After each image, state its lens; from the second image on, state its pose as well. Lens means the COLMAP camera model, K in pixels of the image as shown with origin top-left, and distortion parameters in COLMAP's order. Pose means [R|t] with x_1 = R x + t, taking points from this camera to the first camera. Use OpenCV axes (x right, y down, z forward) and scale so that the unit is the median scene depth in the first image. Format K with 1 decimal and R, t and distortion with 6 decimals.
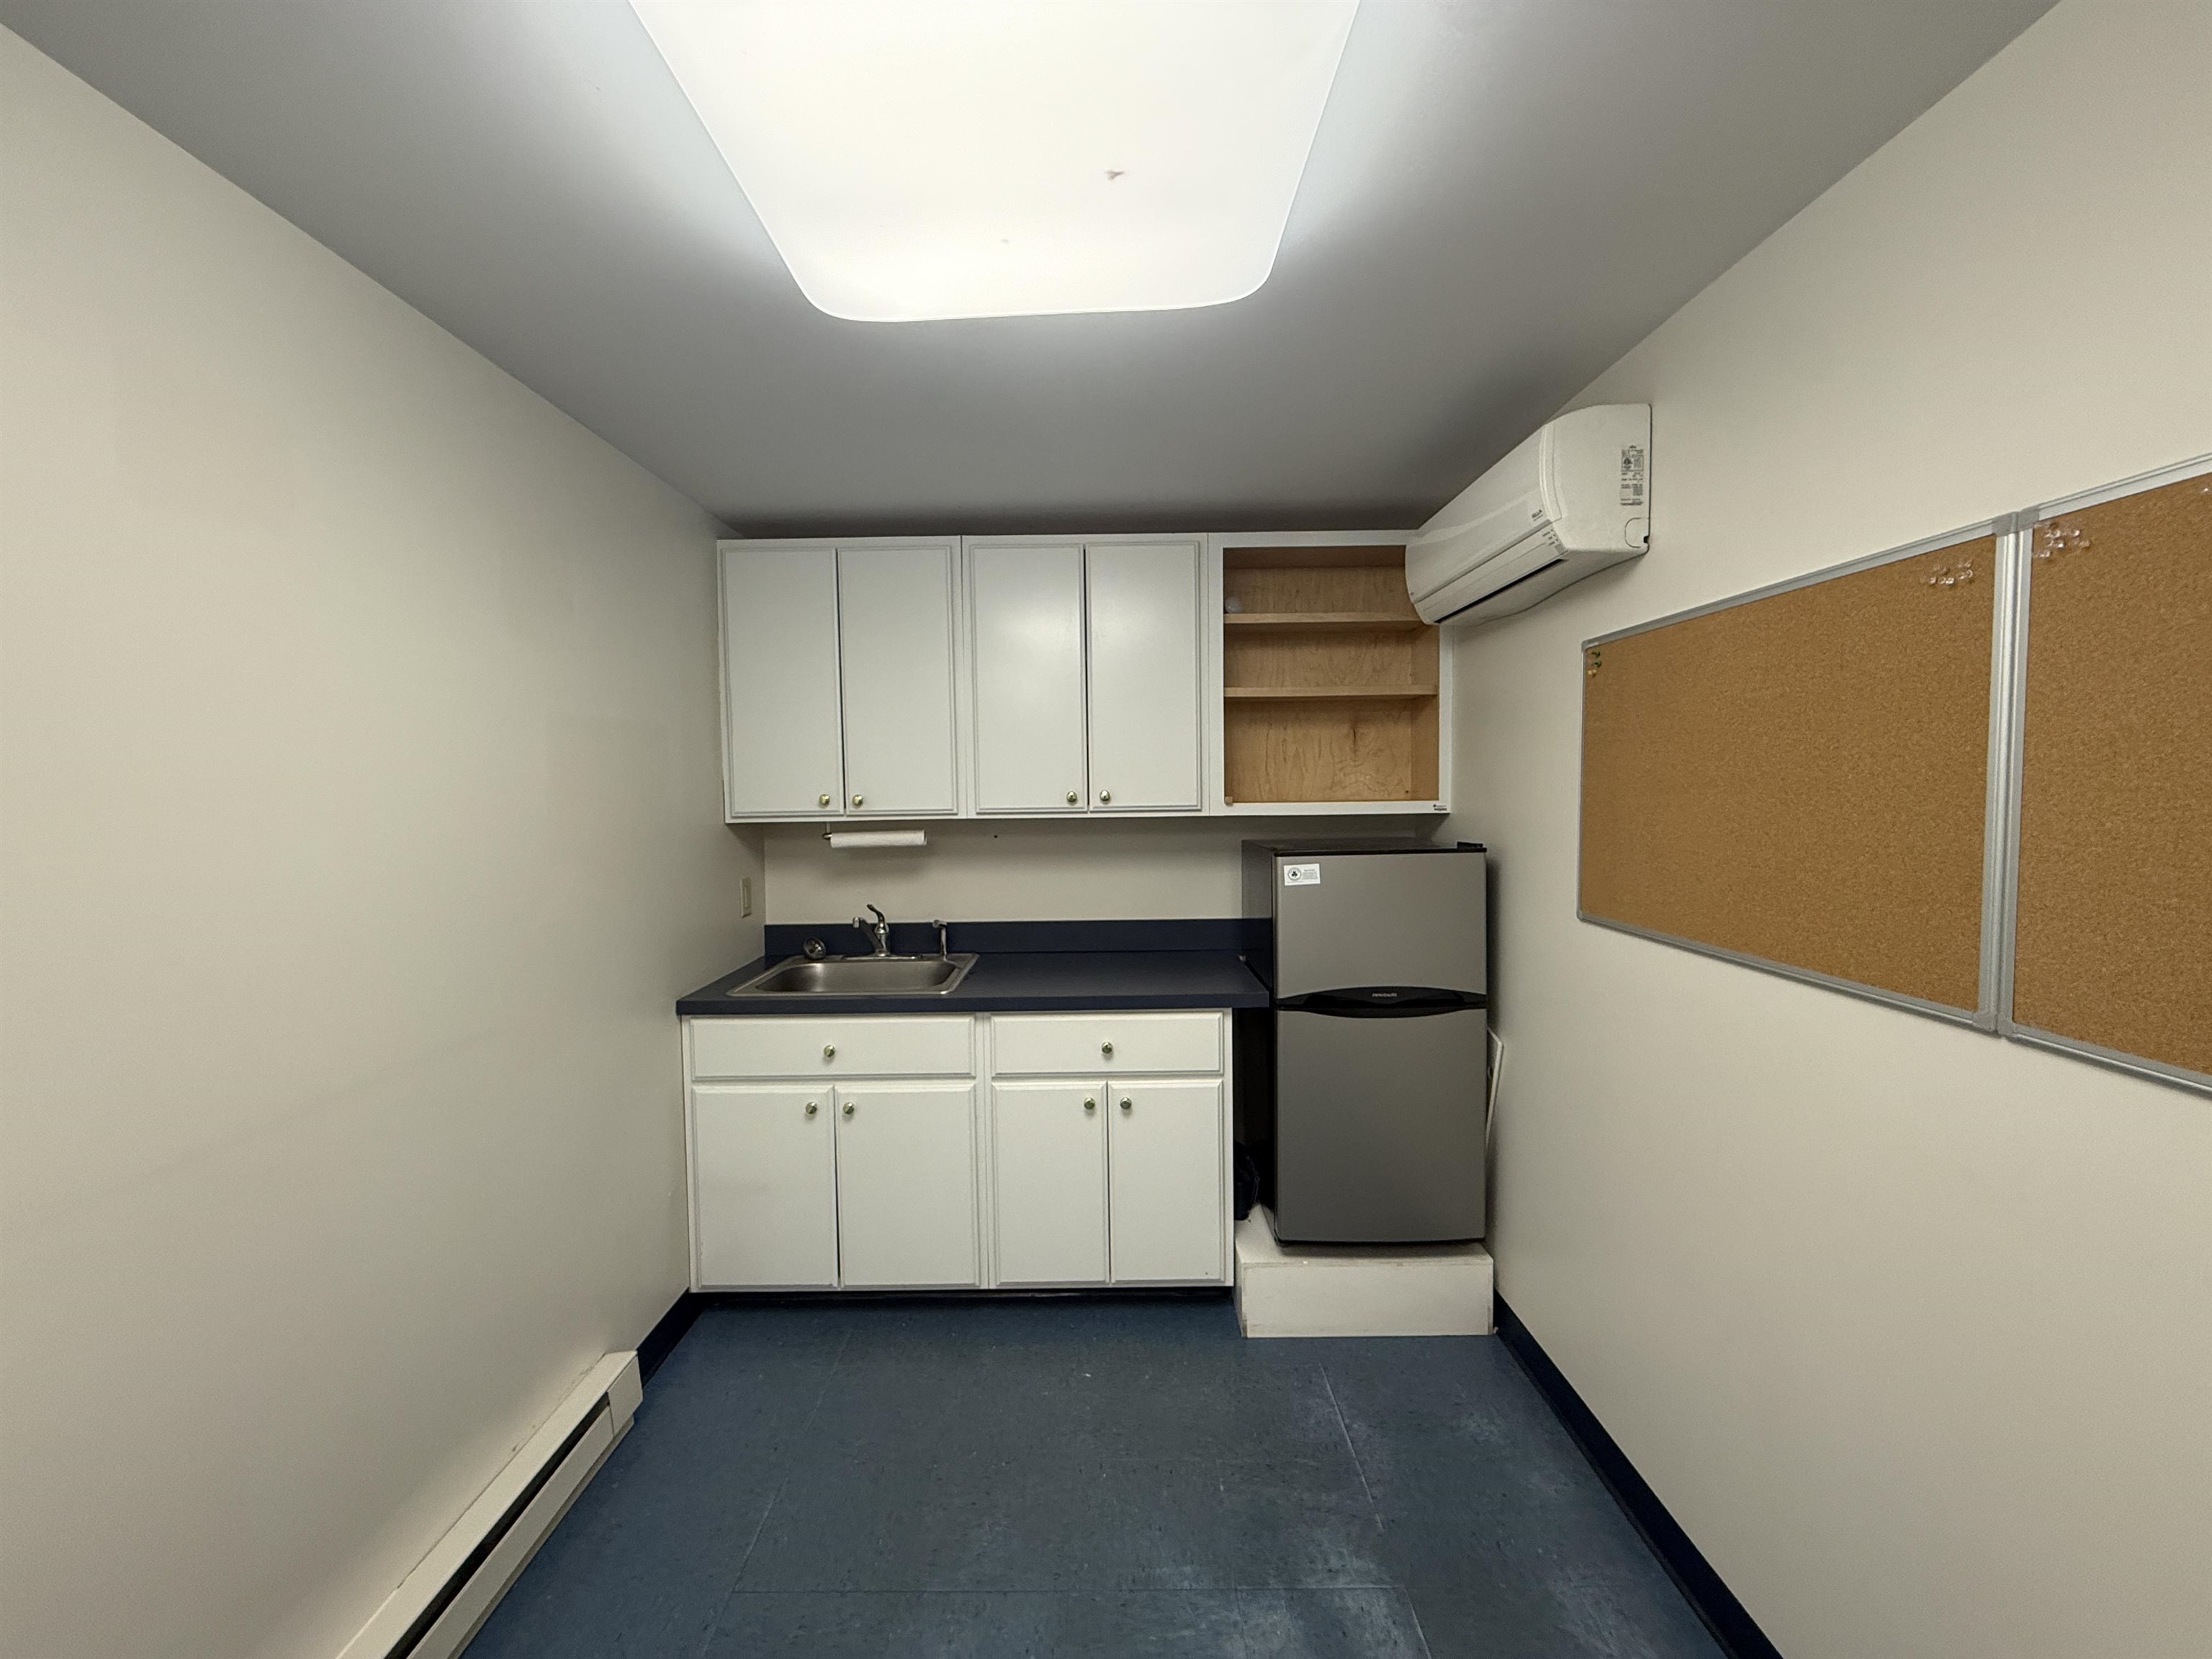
lens RADIAL K [[871.4, 0, 1102.4], [0, 871.4, 826.5], [0, 0, 1]] dist [0.000098, -0.000065]
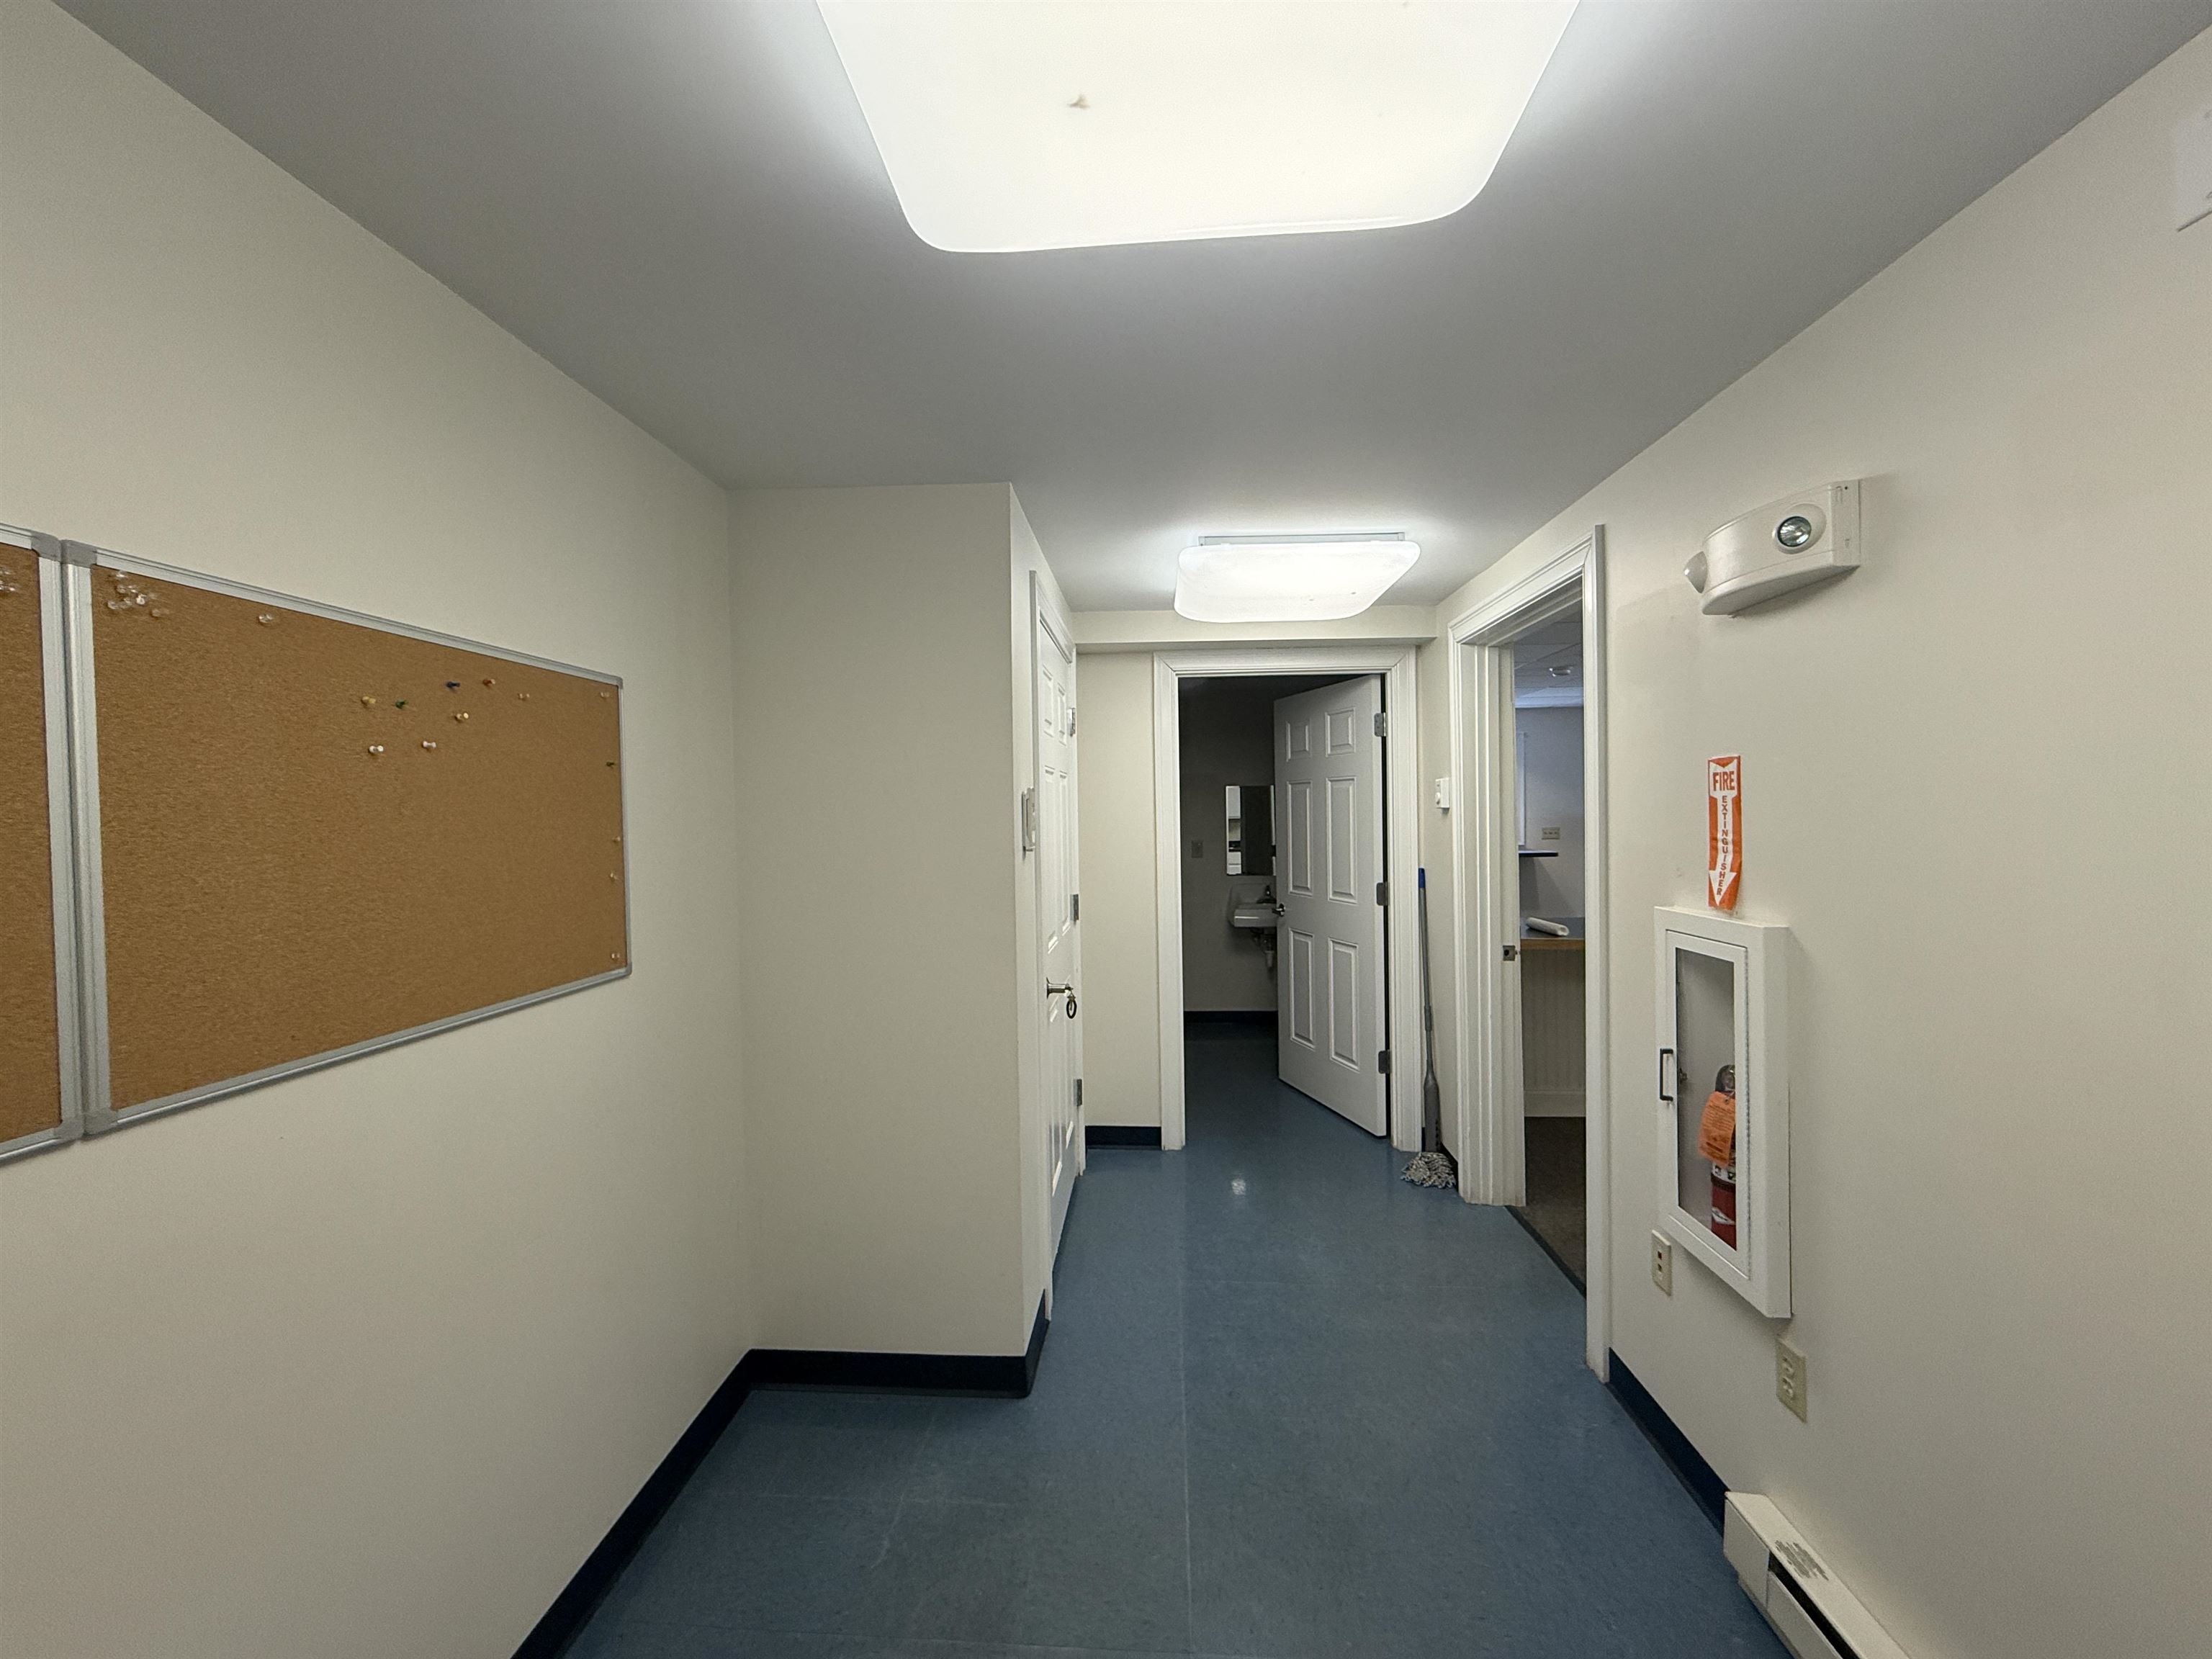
lens RADIAL K [[881.1, 0, 1106.0], [0, 881.1, 829.5], [0, 0, 1]] dist [0.001337, -0.000095]
pose [[-0.996589, 0.016535, 0.080853, -0.062628], [0.022221, 0.997304, 0.069932, -0.109254], [-0.079479, 0.071490, -0.994270, 1.829376]]
